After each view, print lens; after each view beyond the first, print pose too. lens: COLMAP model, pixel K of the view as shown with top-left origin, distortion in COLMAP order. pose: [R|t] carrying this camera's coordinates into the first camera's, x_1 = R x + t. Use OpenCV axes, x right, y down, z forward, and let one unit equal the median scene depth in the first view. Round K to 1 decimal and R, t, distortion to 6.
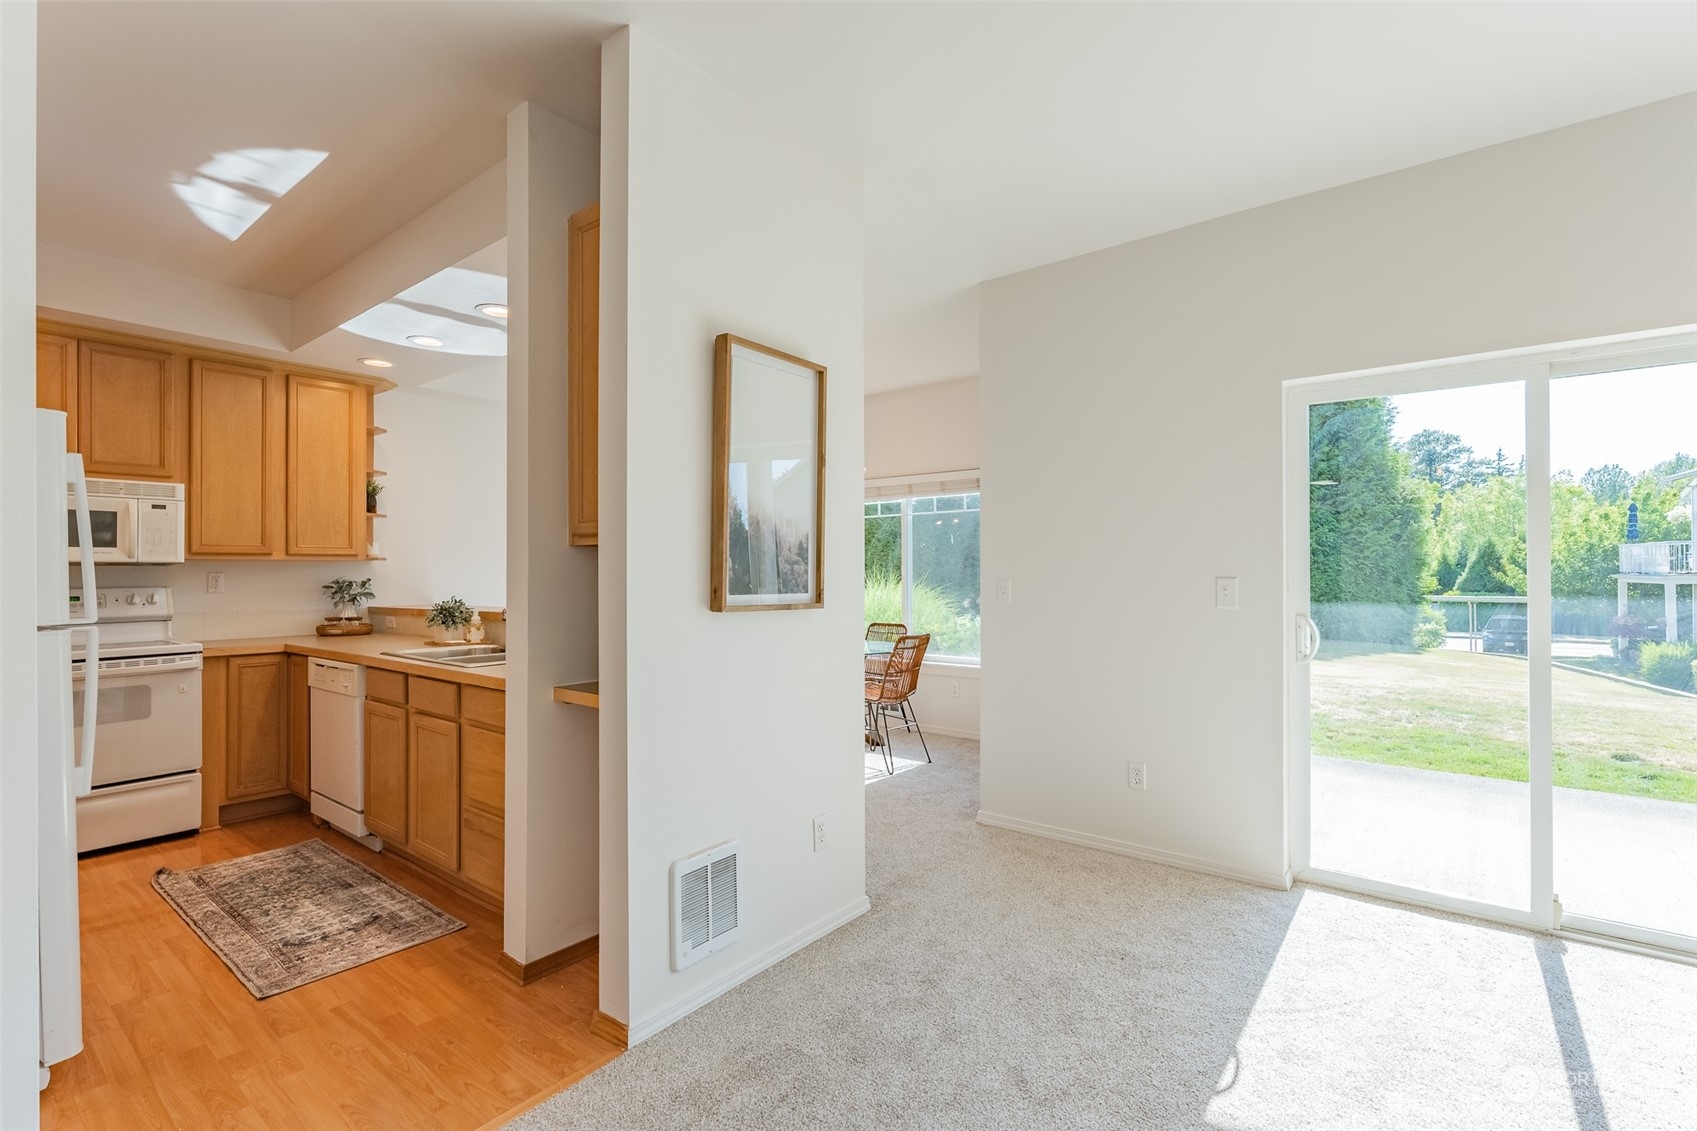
lens RADIAL K [[776.1, 0, 848.5], [0, 776.1, 565.5], [0, 0, 1]] dist [-0.001894, -0.000086]
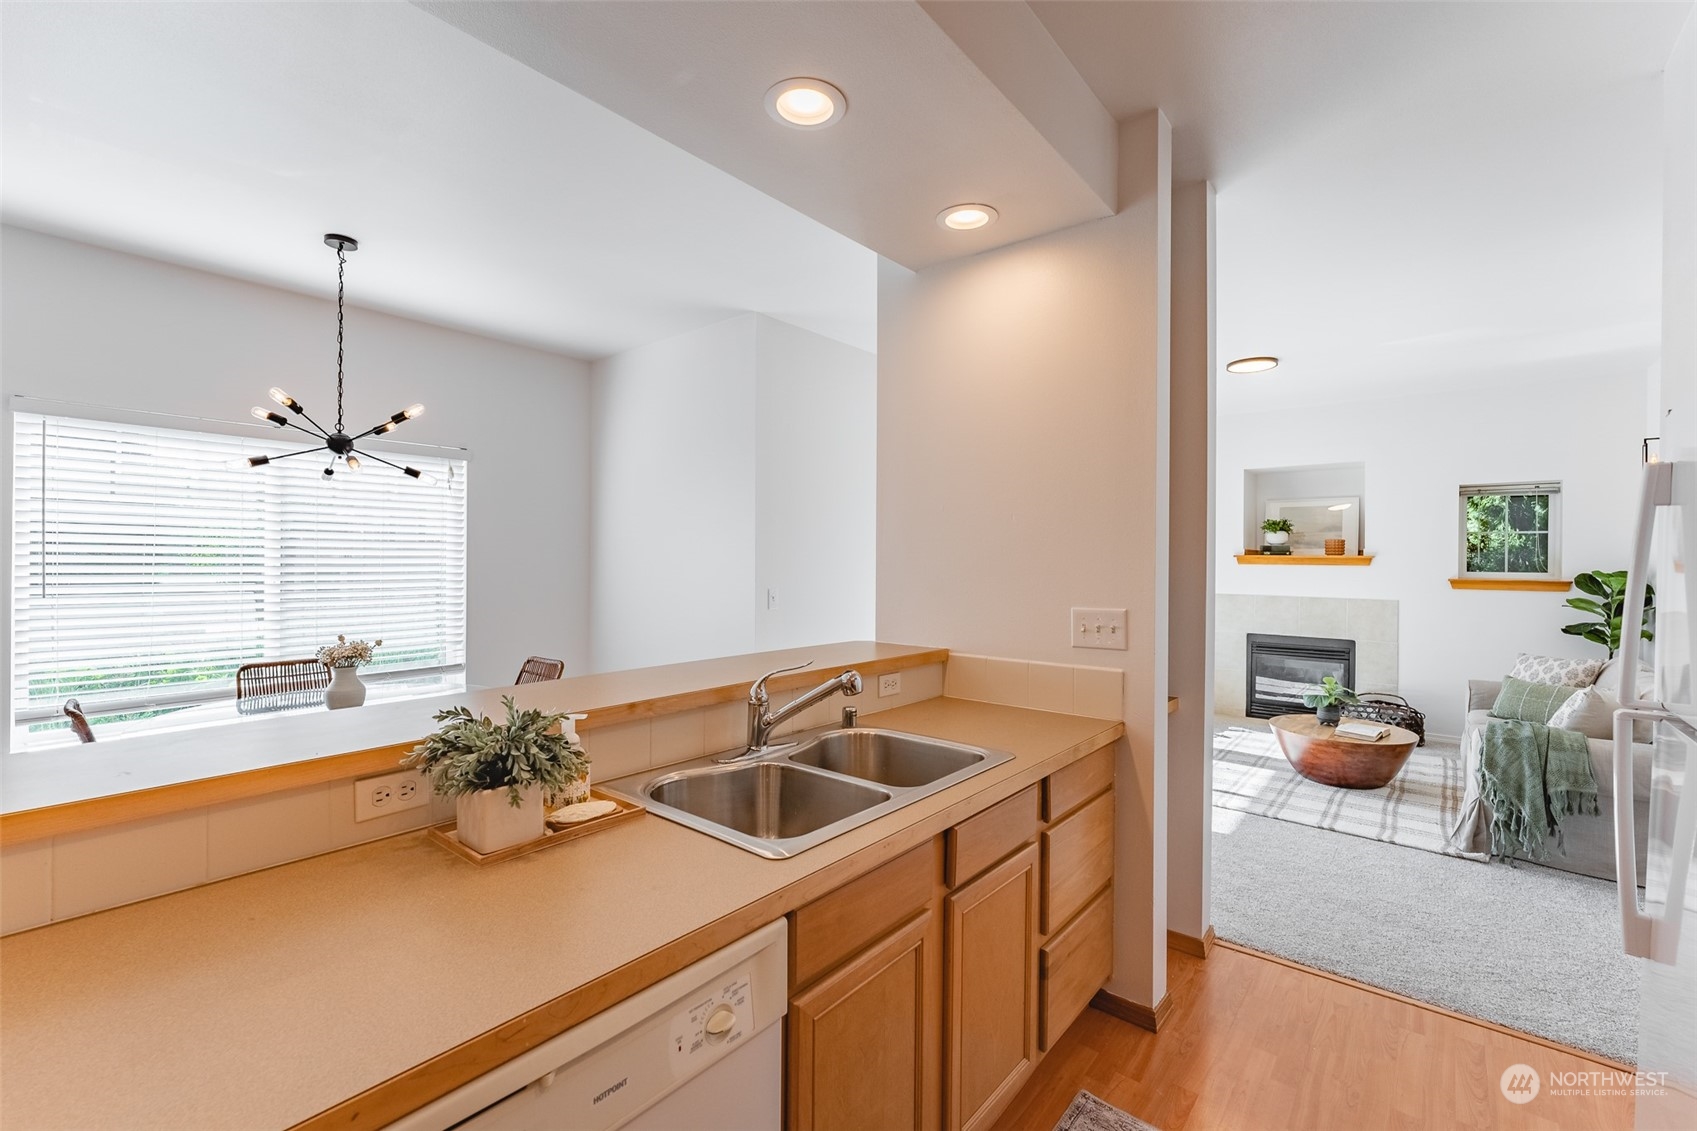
lens RADIAL K [[719.0, 0, 850.3], [0, 719.0, 560.7], [0, 0, 1]] dist [-0.001628, 0.000027]
pose [[0.022276, 0.002786, 0.999748, -0.875691], [-0.018125, 0.999833, -0.002382, -0.022840], [-0.999588, -0.018068, 0.022323, 0.899859]]
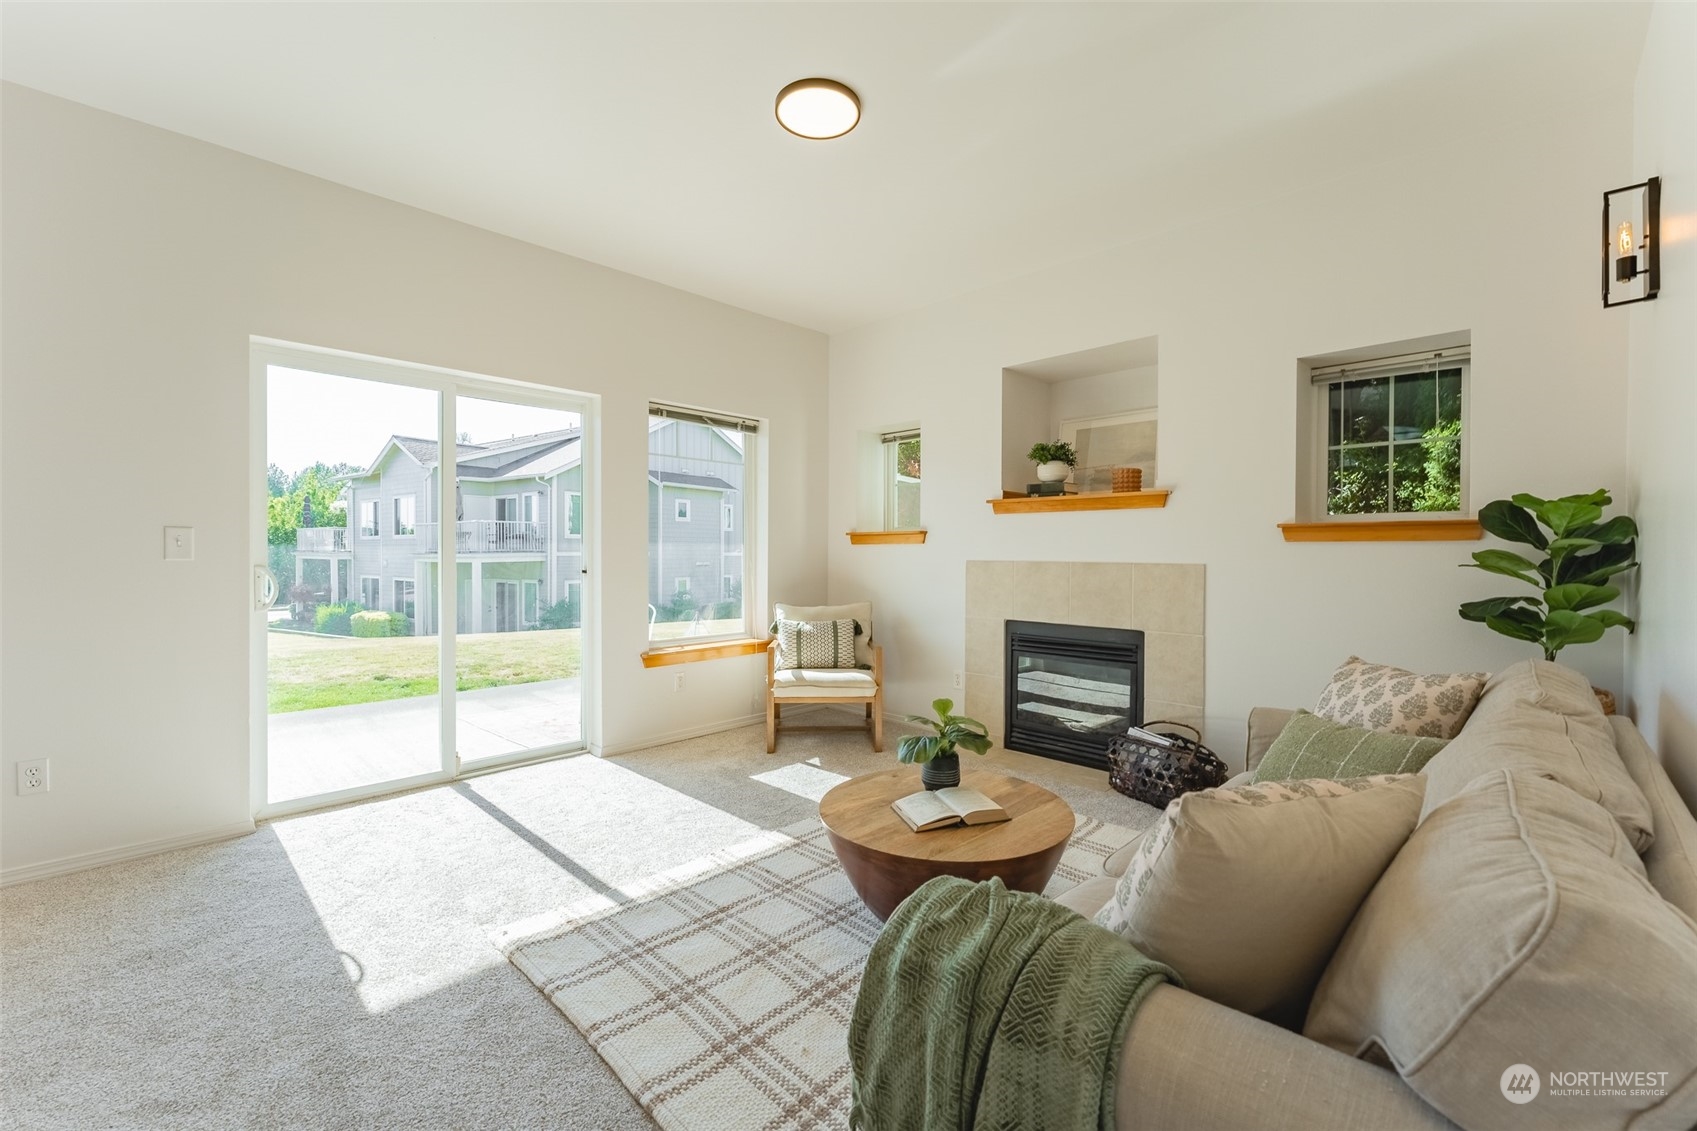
lens RADIAL K [[698.2, 0, 847.3], [0, 698.2, 559.5], [0, 0, 1]] dist [-0.003701, -0.000469]
pose [[0.101061, -0.005196, 0.994867, -0.224539], [-0.013817, 0.999883, 0.006625, 0.033034], [-0.994784, -0.014415, 0.100977, 0.106633]]
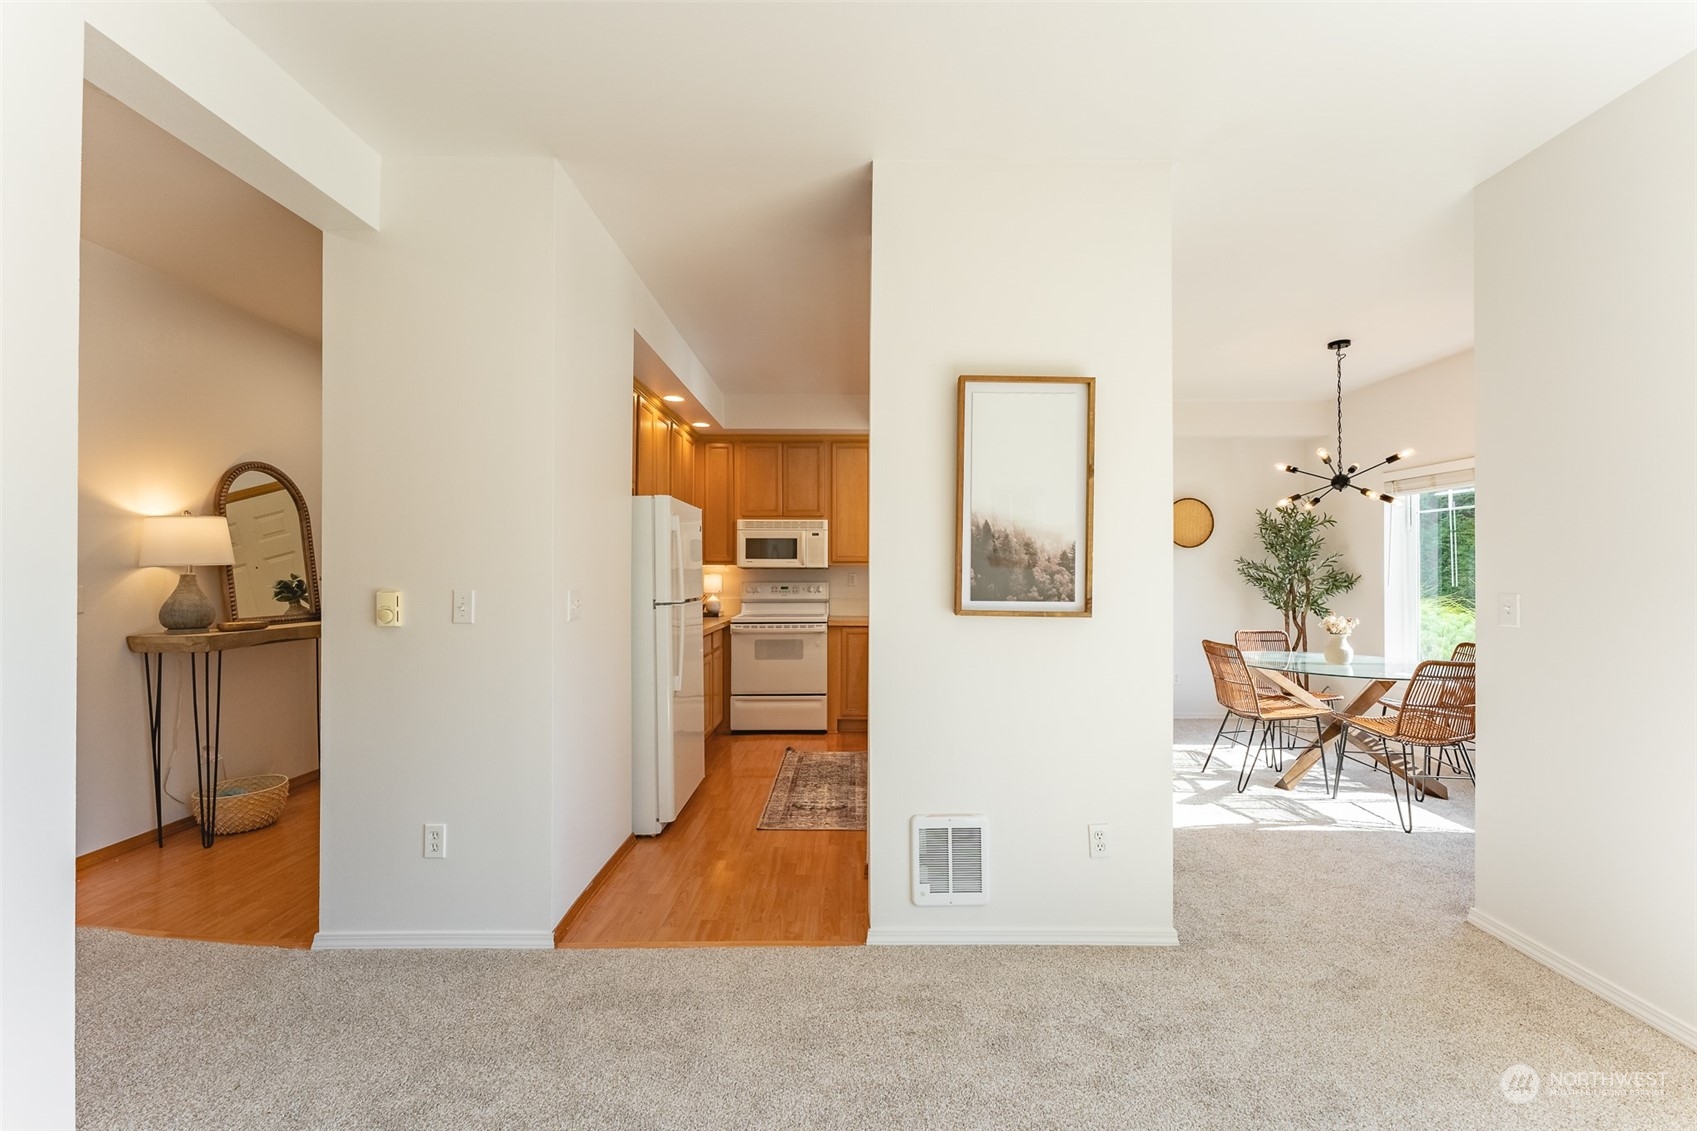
lens RADIAL K [[685.7, 0, 848.5], [0, 685.7, 565.5], [0, 0, 1]] dist [0.004028, 0.000260]
pose [[0.620076, -0.000723, -0.784542, 0.333065], [0.002098, 0.999998, 0.000737, -0.009671], [0.784539, -0.002103, 0.620076, 0.141953]]
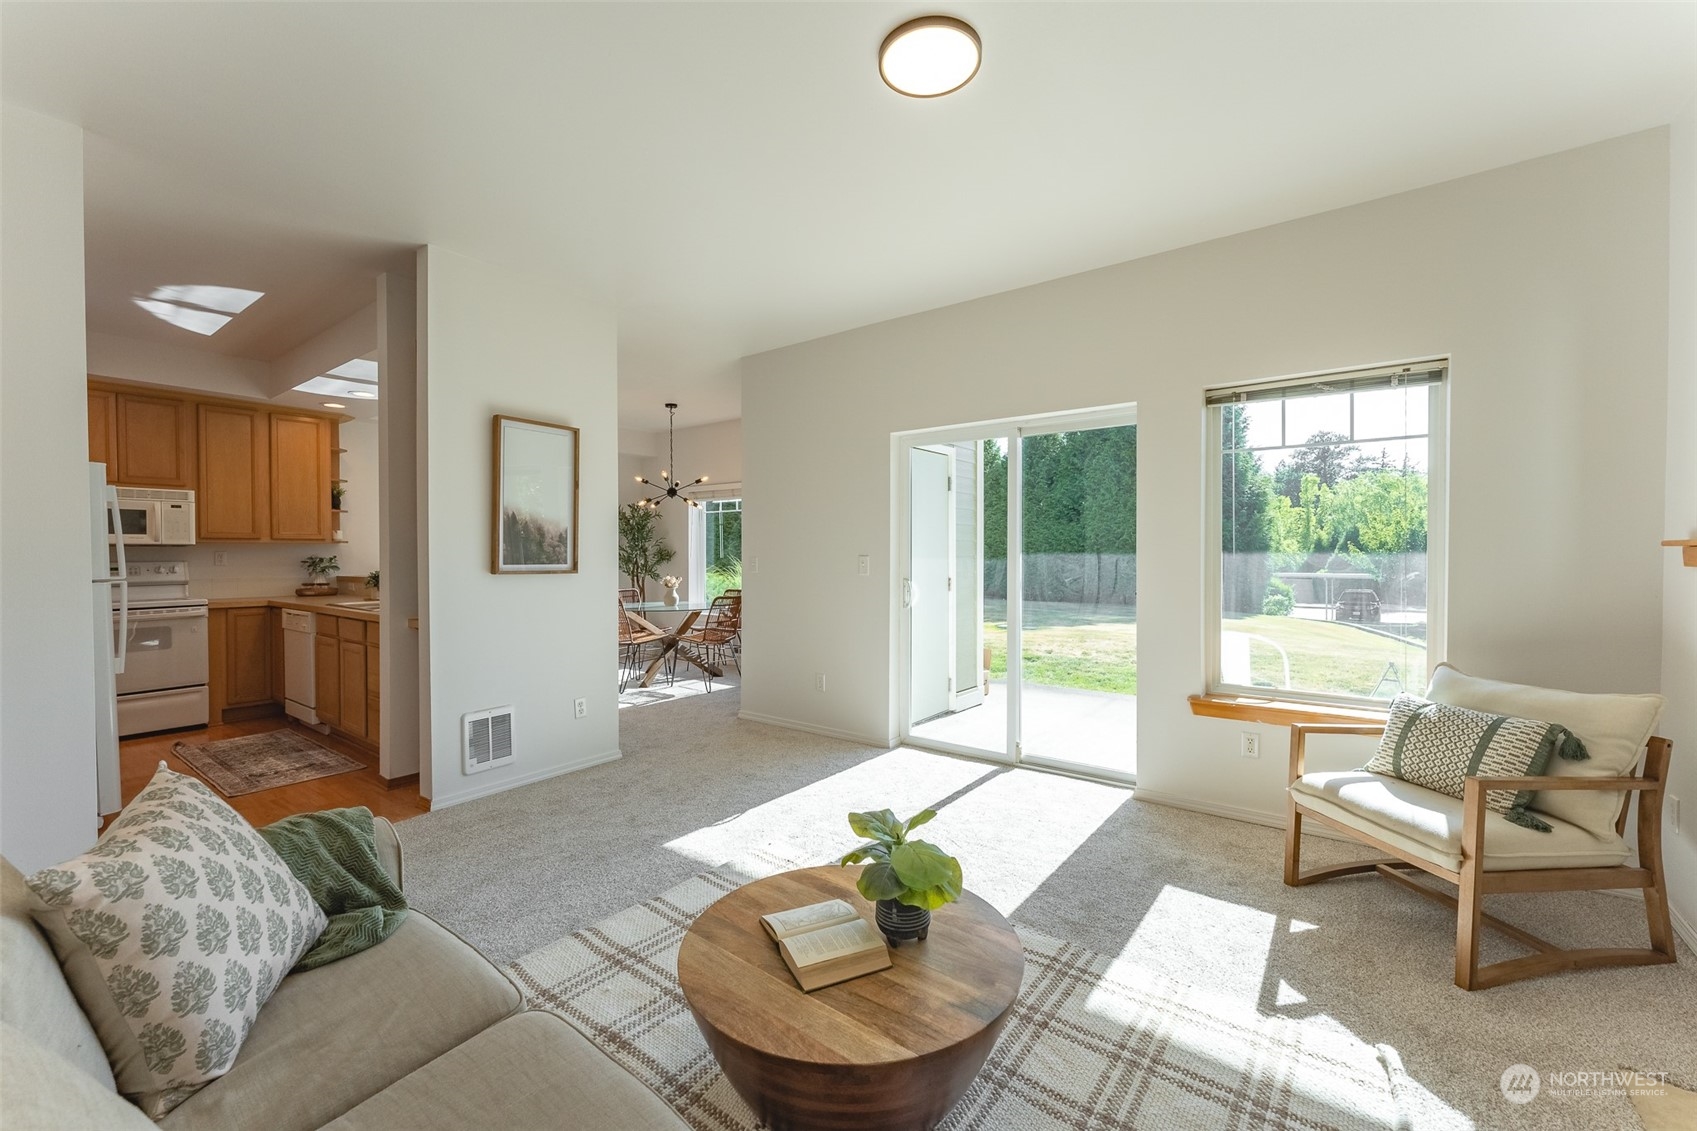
lens RADIAL K [[681.1, 0, 845.2], [0, 681.1, 560.4], [0, 0, 1]] dist [0.002523, 0.000200]
pose [[0.999647, 0.001639, 0.026513, 0.357833], [-0.002182, 0.999789, 0.020445, -0.002822], [-0.026474, -0.020496, 0.999439, -0.343134]]
